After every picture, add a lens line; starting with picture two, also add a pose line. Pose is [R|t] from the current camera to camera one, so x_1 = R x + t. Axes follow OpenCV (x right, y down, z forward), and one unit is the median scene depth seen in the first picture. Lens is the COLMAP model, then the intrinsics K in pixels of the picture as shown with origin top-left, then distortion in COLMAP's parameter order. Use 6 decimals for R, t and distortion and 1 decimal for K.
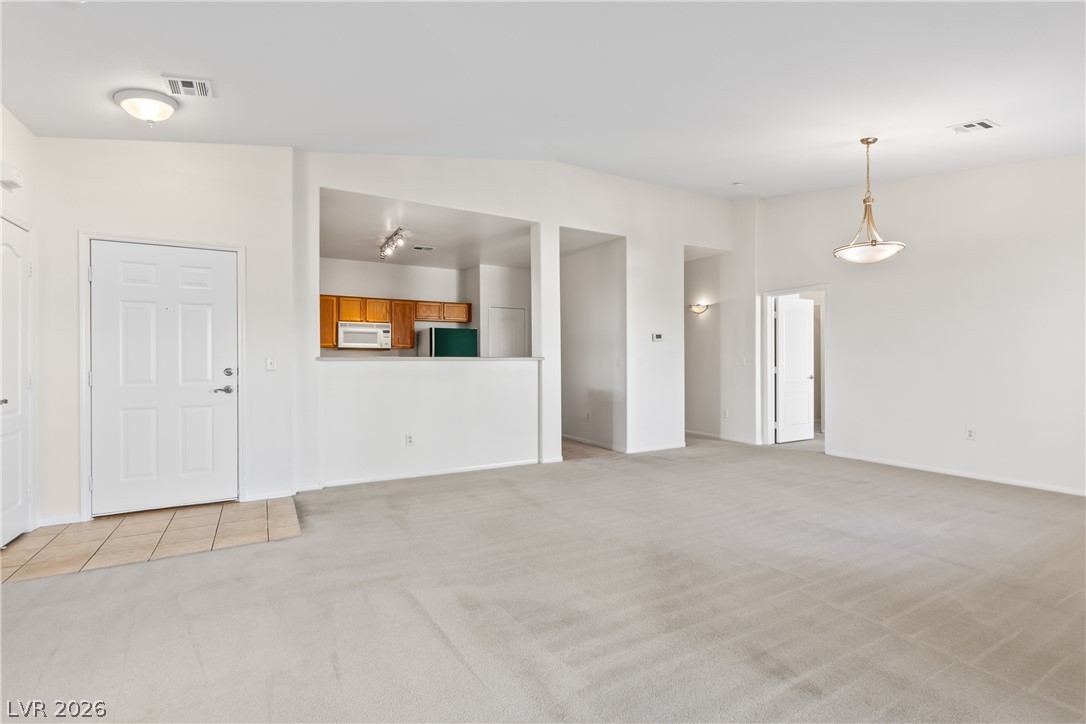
lens RADIAL K [[502.5, 0, 548.7], [0, 502.5, 363.3], [0, 0, 1]] dist [-0.000175, -0.000089]
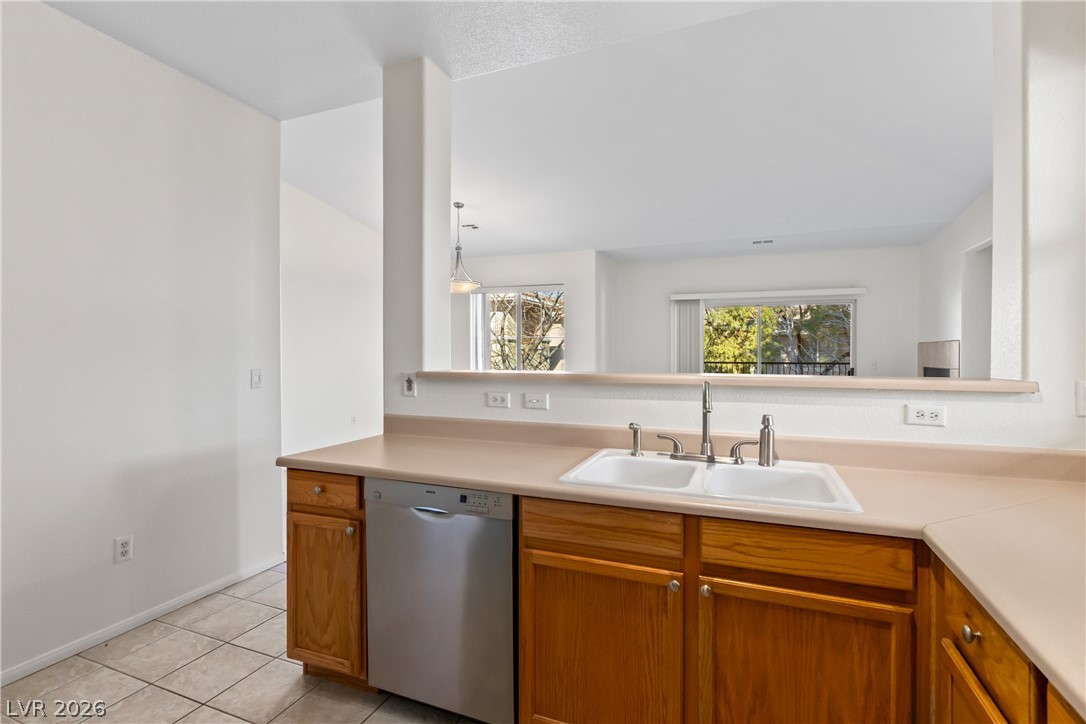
lens RADIAL K [[497.8, 0, 550.7], [0, 497.8, 357.9], [0, 0, 1]] dist [-0.001814, -0.000298]
pose [[-0.622177, -0.005116, 0.782860, -0.333256], [0.006678, 0.999908, 0.011841, -0.021437], [-0.782848, 0.012595, -0.622086, 0.926714]]
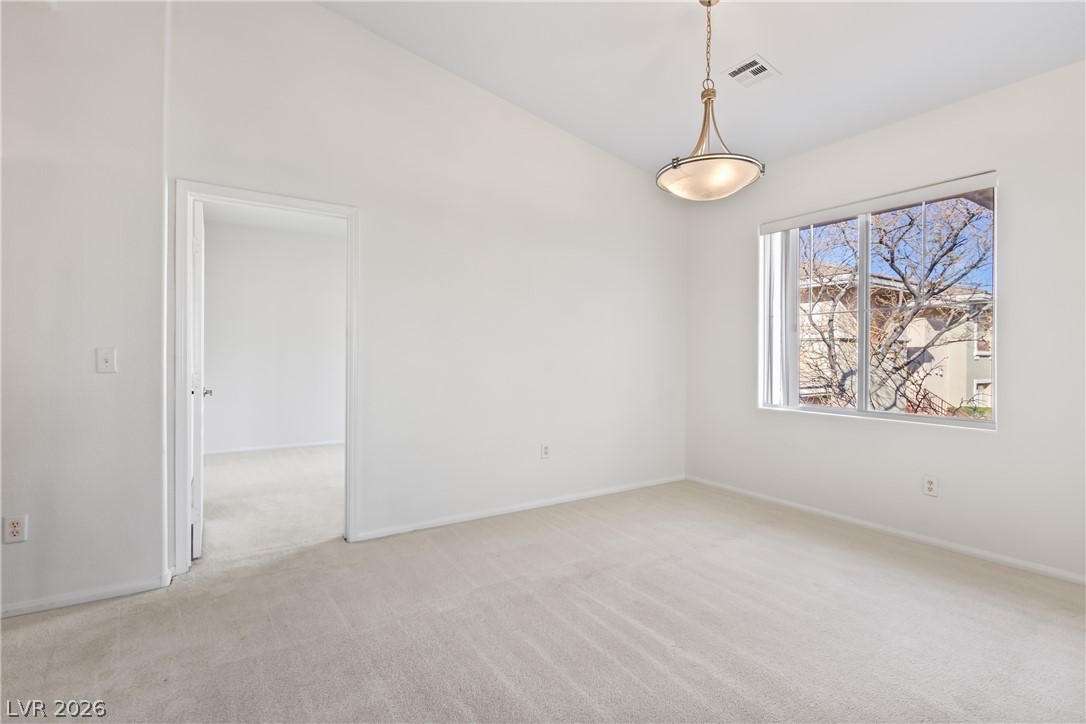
lens RADIAL K [[502.5, 0, 548.7], [0, 502.5, 363.3], [0, 0, 1]] dist [-0.000175, -0.000089]
pose [[-0.060022, -0.005046, 0.998184, 0.022612], [0.000070, 0.999987, 0.005059, -0.002344], [-0.998197, 0.000374, -0.060021, 0.687516]]
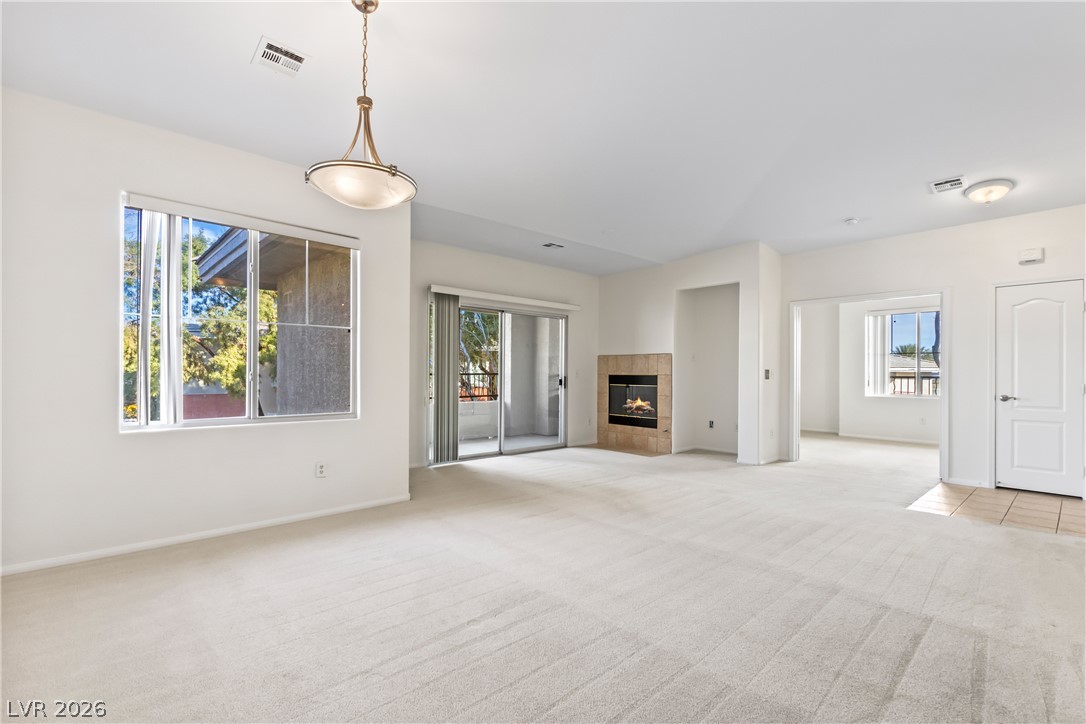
lens RADIAL K [[496.3, 0, 543.0], [0, 496.3, 362.0], [0, 0, 1]] dist [-0.001294, -0.000792]
pose [[-0.975075, -0.007914, -0.221734, 0.312443], [-0.005026, 0.999895, -0.013584, -0.005004], [0.221819, -0.012131, -0.975012, 0.902683]]
